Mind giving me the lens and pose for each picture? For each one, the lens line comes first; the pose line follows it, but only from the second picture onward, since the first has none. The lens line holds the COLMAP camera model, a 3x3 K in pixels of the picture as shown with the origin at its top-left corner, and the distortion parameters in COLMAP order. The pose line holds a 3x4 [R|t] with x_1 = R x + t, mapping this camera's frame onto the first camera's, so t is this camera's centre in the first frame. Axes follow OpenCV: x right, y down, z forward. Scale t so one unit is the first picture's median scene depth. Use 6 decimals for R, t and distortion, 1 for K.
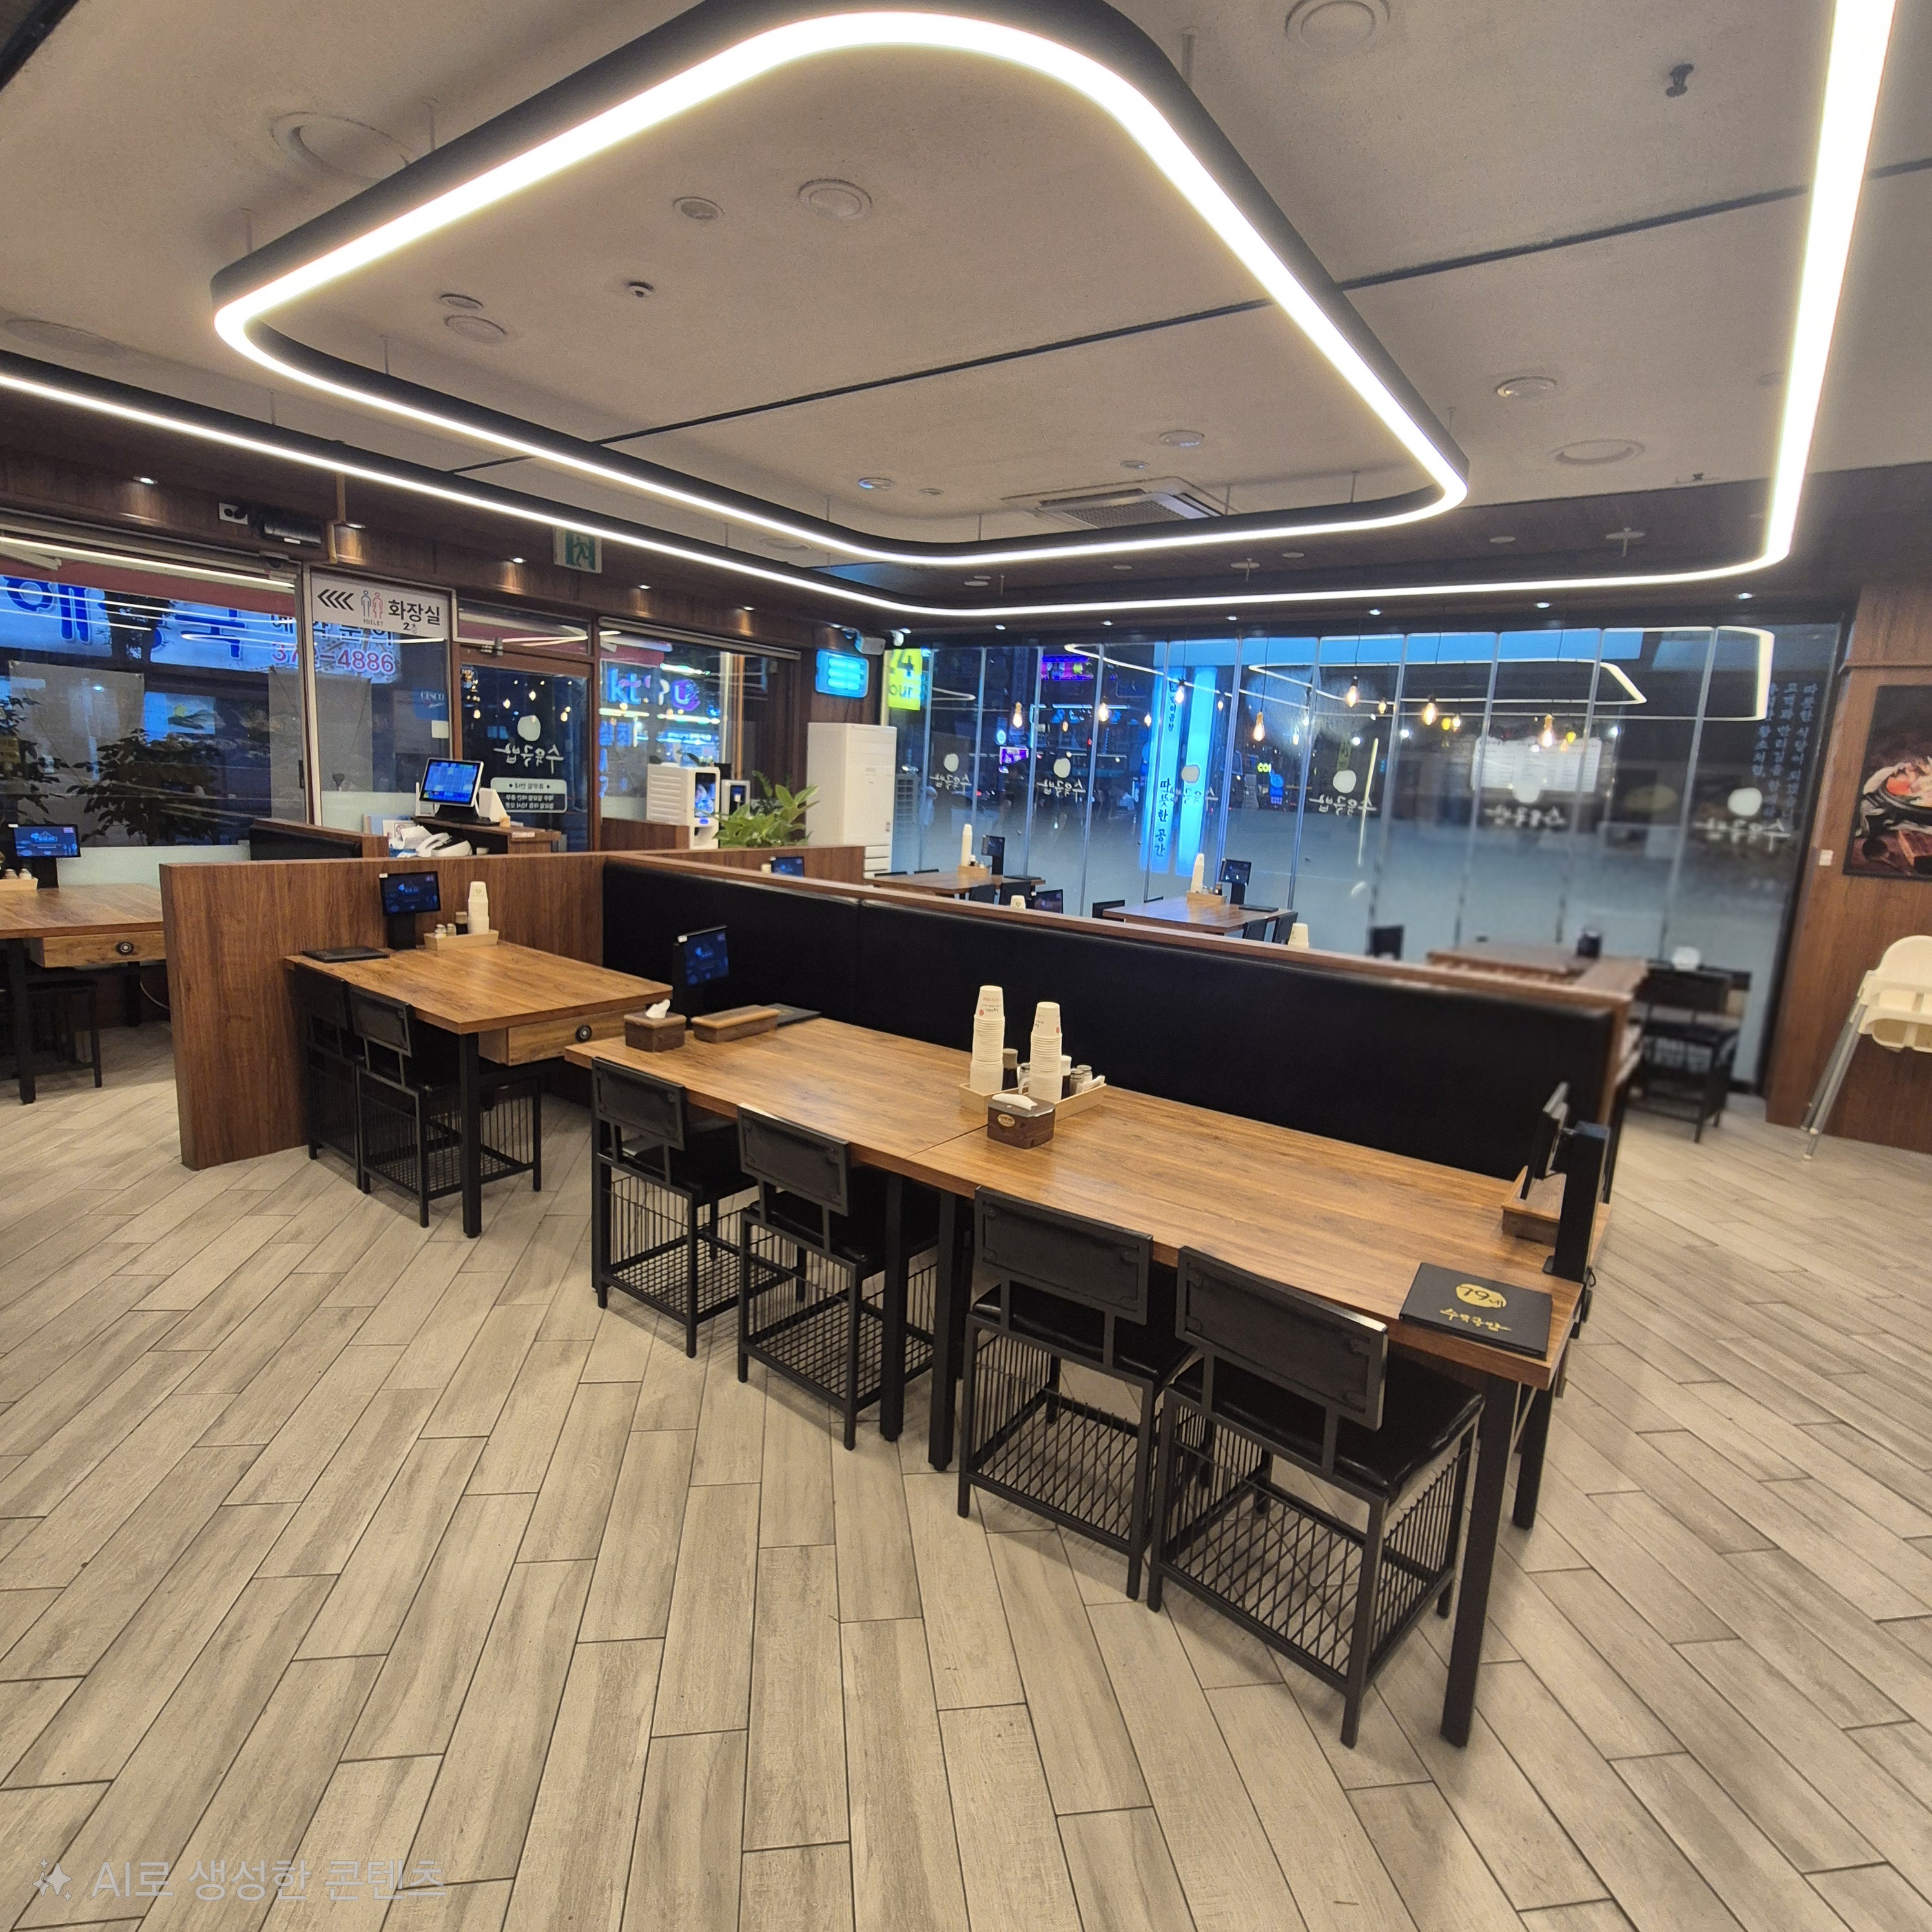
lens RADIAL K [[1076.1, 0, 966.0], [0, 1076.1, 966.0], [0, 0, 1]] dist [0.004239, -0.003100]
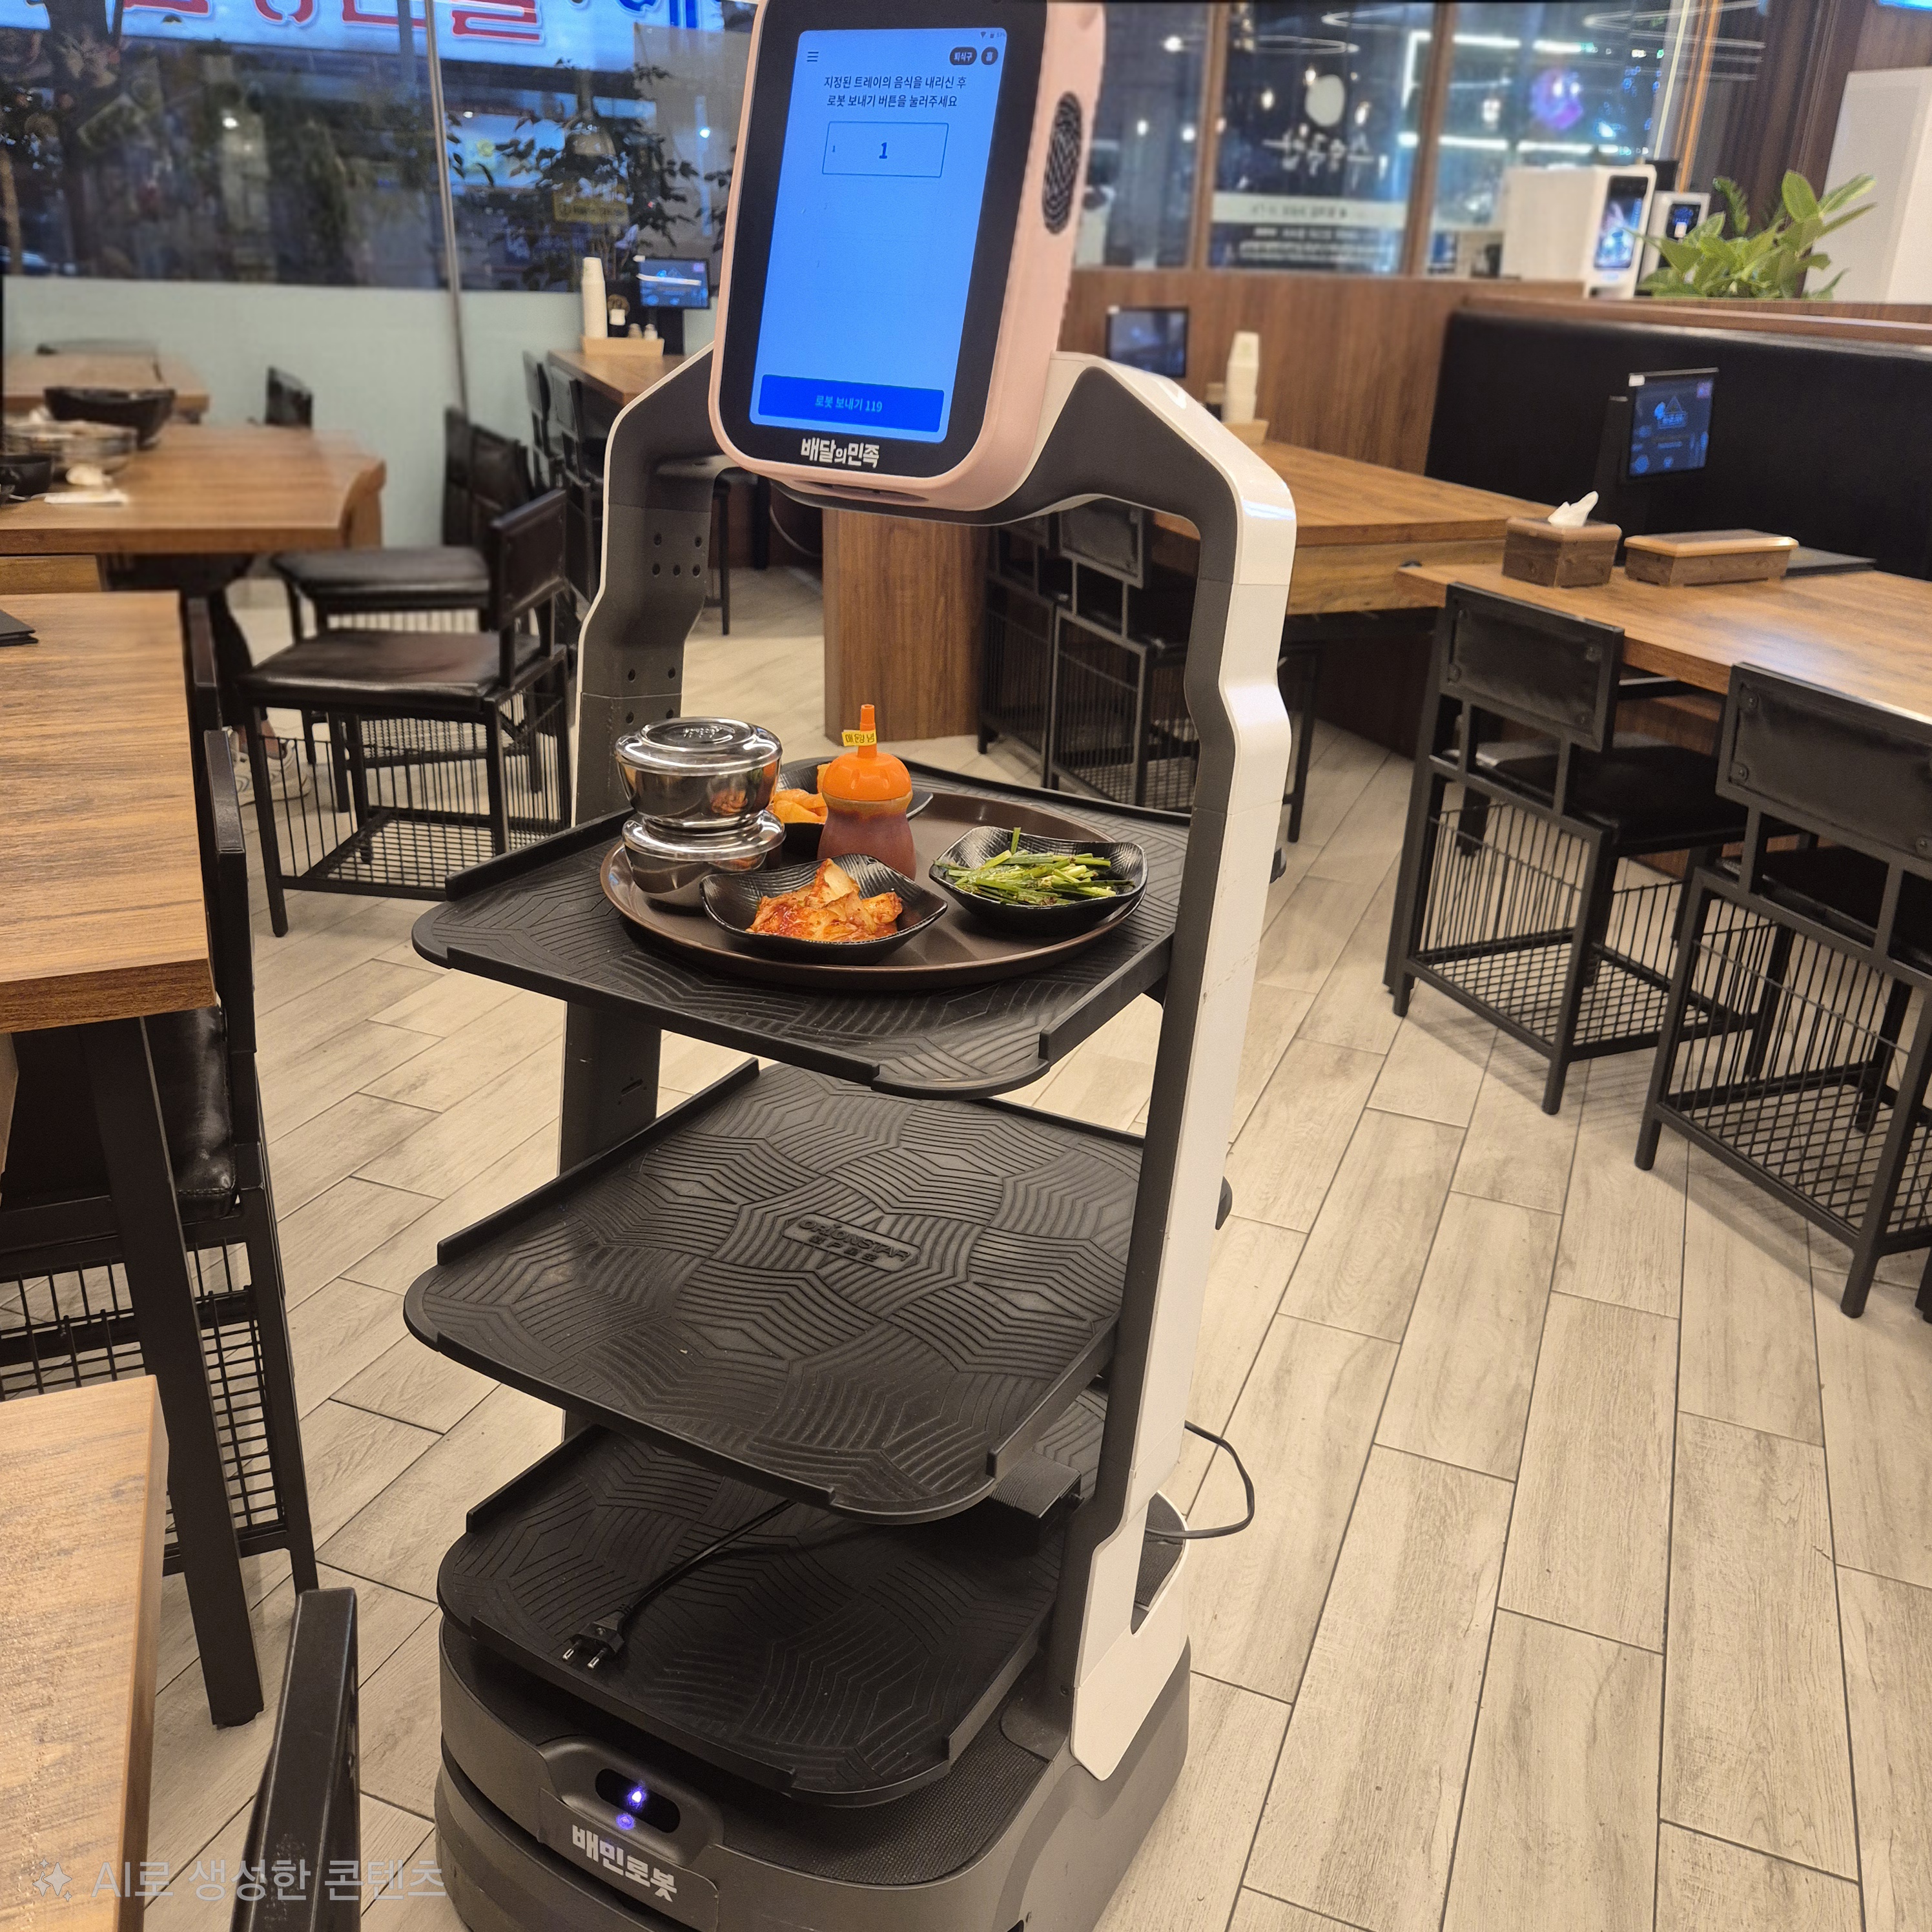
lens RADIAL K [[1766.2, 0, 964.9], [0, 1766.2, 1030.5], [0, 0, 1]] dist [0.080047, -0.083027]
pose [[0.859588, 0.189314, -0.474624, -0.080181], [-0.074446, 0.965325, 0.250211, 0.103784], [0.505535, -0.179744, 0.843876, 0.034398]]
